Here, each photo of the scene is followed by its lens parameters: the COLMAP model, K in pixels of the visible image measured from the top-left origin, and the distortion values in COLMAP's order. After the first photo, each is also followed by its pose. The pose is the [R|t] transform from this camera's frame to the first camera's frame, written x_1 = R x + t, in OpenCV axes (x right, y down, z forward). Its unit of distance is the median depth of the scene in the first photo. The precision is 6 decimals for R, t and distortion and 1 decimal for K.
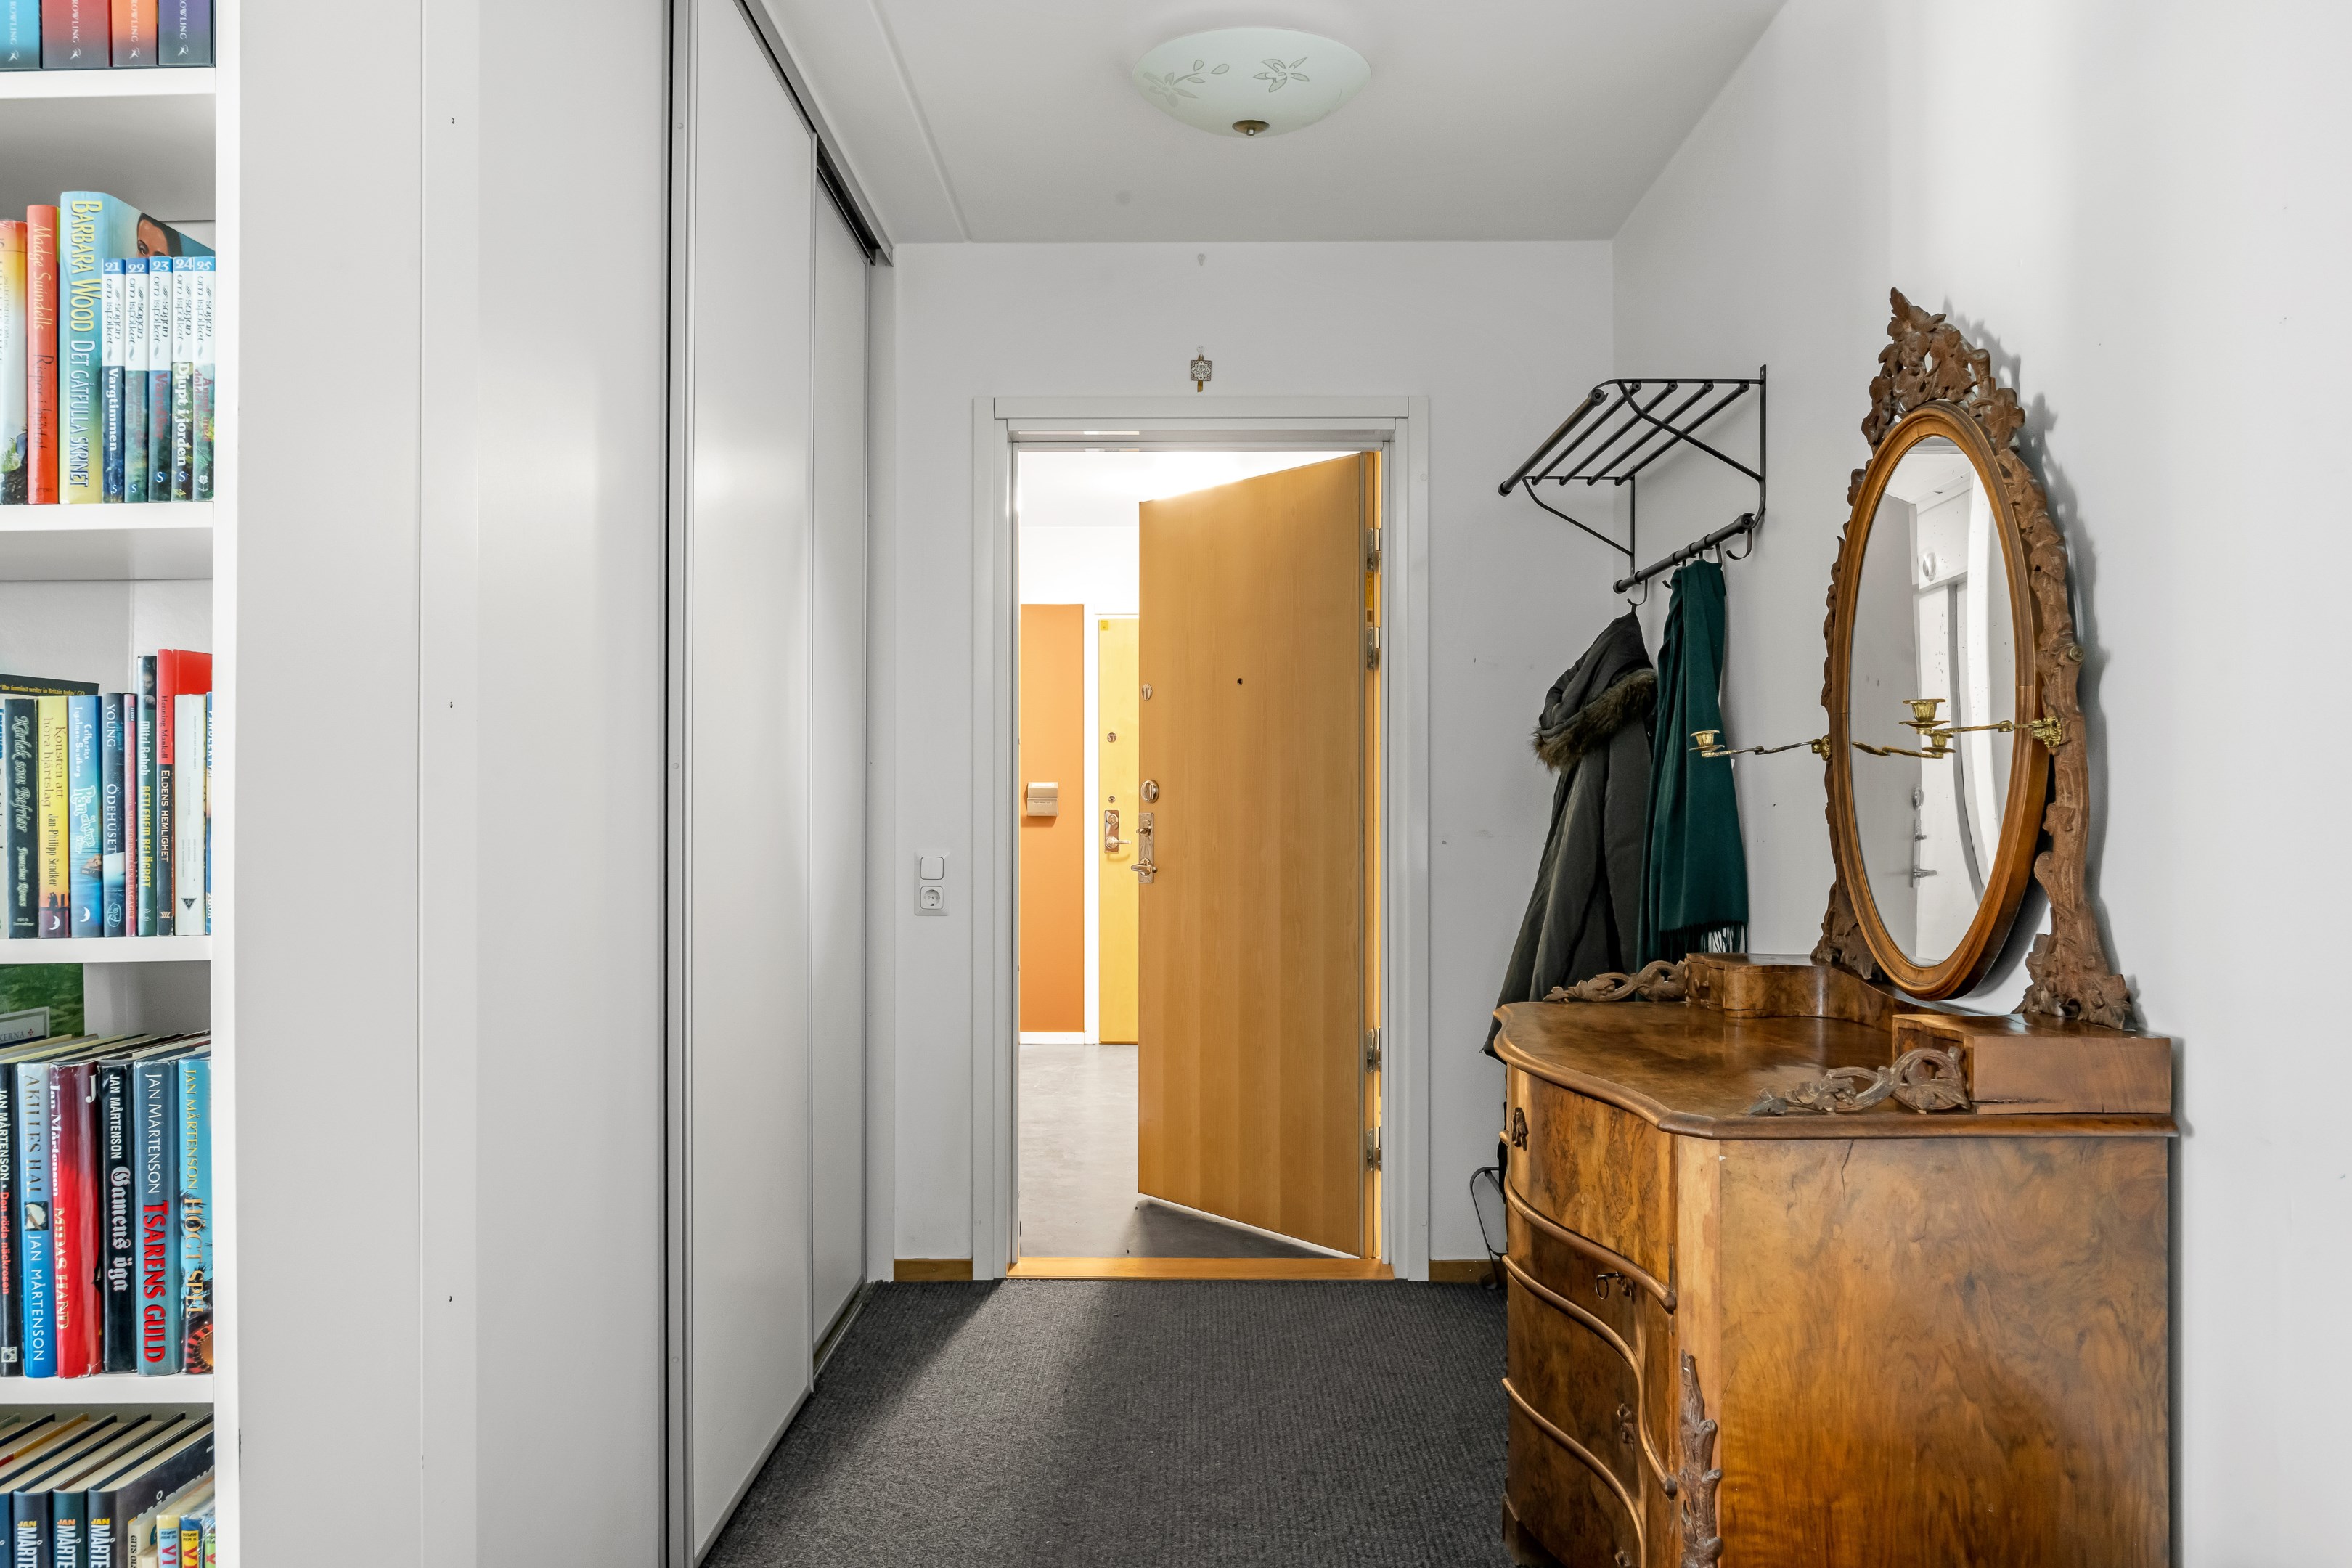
lens RADIAL K [[1553.3, 0, 1176.0], [0, 1553.3, 784.0], [0, 0, 1]] dist [-0.007196, -0.001079]
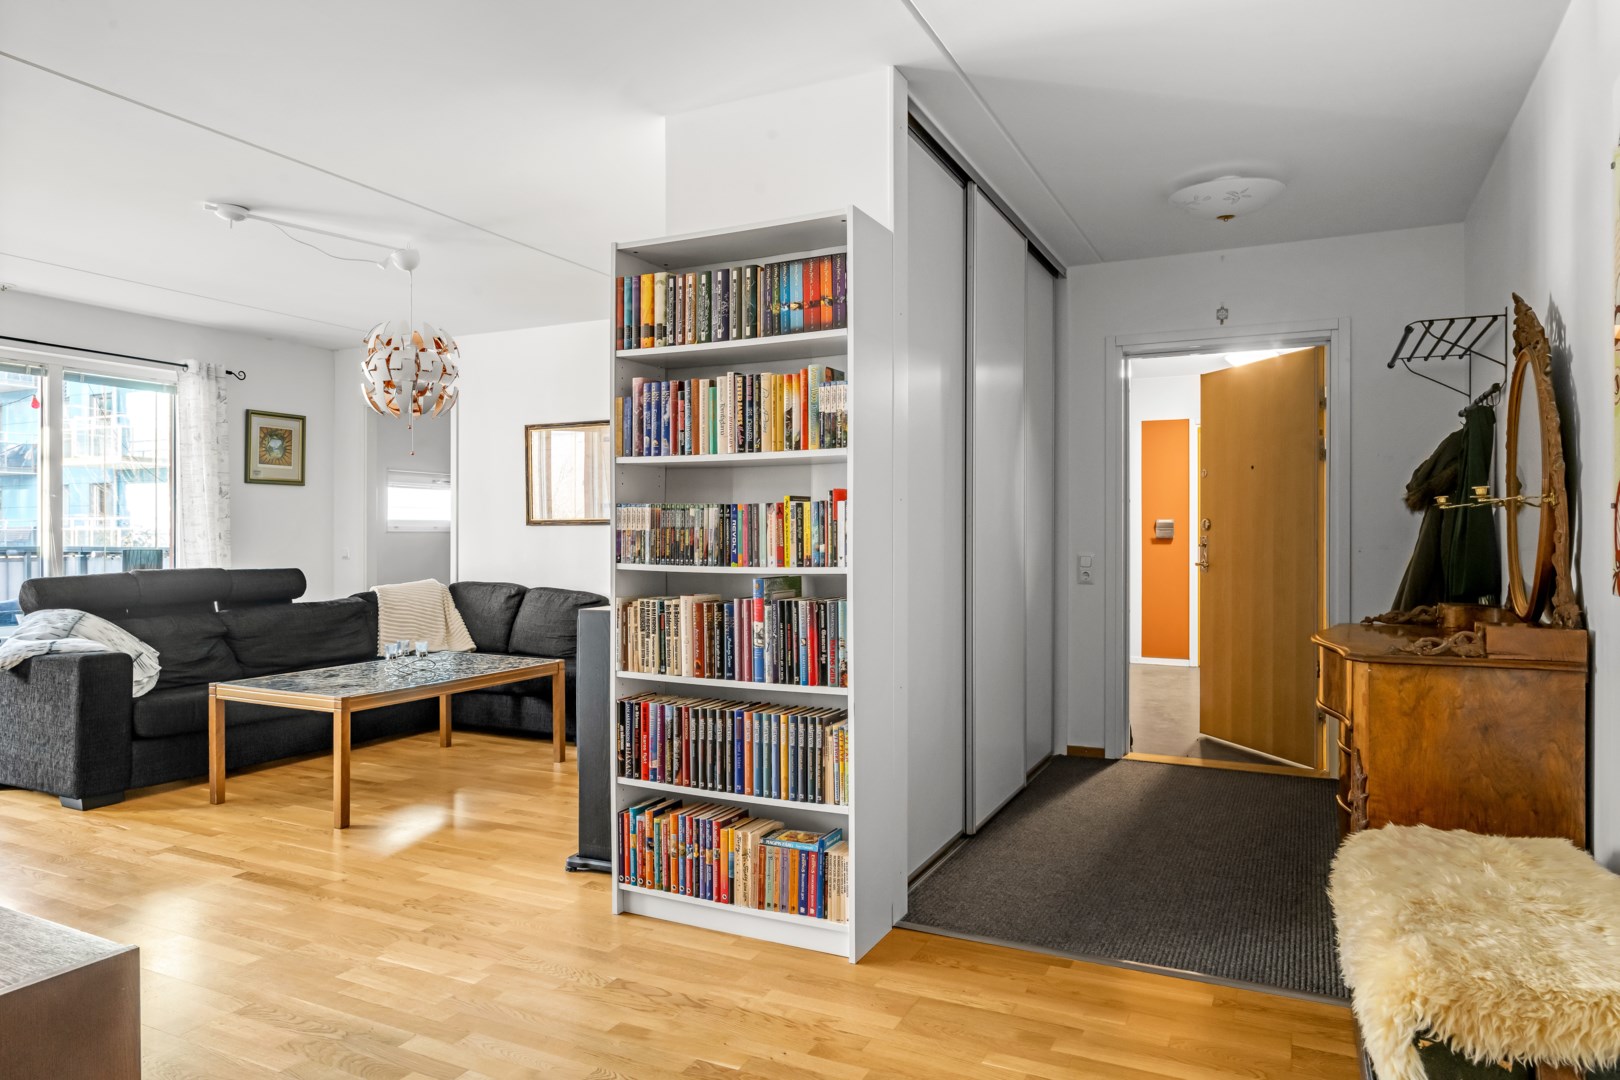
lens RADIAL K [[1003.0, 0, 788.7], [0, 1003.0, 542.3], [0, 0, 1]] dist [-0.001850, 0.000035]
pose [[0.884678, 0.005351, -0.466172, 0.275314], [0.005587, 0.999741, 0.022078, -0.010100], [0.466169, -0.022136, 0.884419, -0.890470]]
